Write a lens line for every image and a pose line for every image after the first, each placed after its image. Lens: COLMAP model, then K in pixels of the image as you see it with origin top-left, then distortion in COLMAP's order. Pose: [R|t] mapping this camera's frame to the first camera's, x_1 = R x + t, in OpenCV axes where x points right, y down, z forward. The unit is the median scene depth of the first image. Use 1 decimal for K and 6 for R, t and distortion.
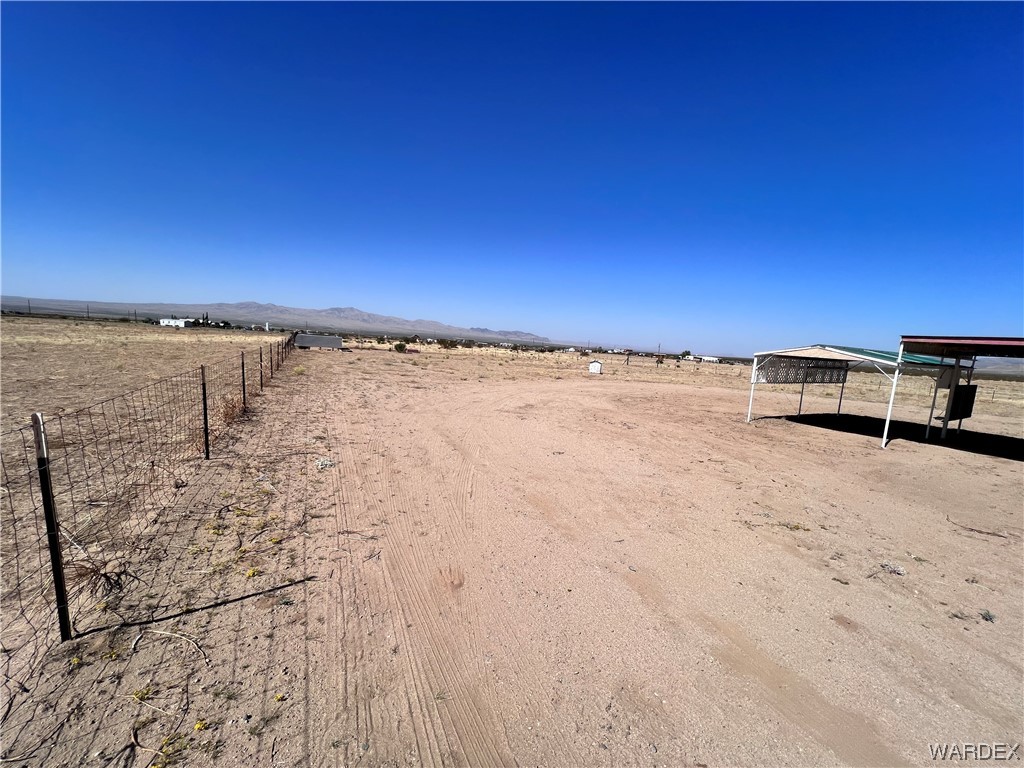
lens RADIAL K [[410.2, 0, 511.4], [0, 410.2, 387.5], [0, 0, 1]] dist [0.000909, 0.000059]
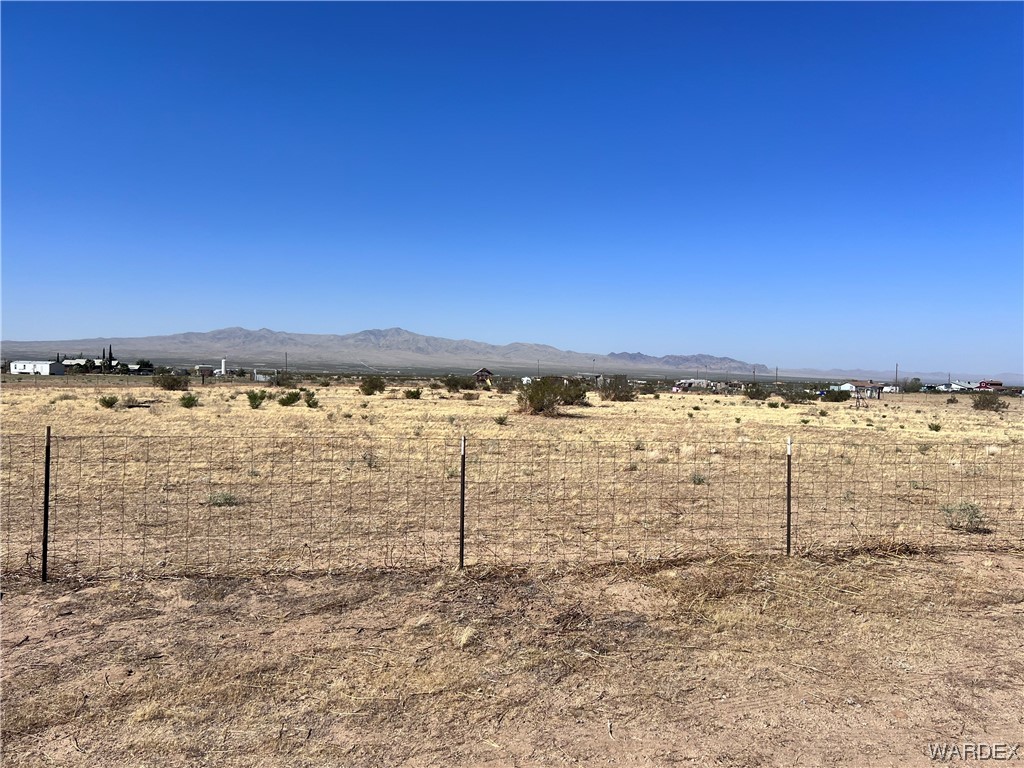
lens RADIAL K [[780.6, 0, 510.7], [0, 780.6, 387.4], [0, 0, 1]] dist [0.060793, -0.056180]
pose [[0.973677, -0.040551, -0.224298, -0.017817], [0.017663, 0.994512, -0.103122, -0.015272], [0.227249, 0.096445, 0.969049, 0.133816]]
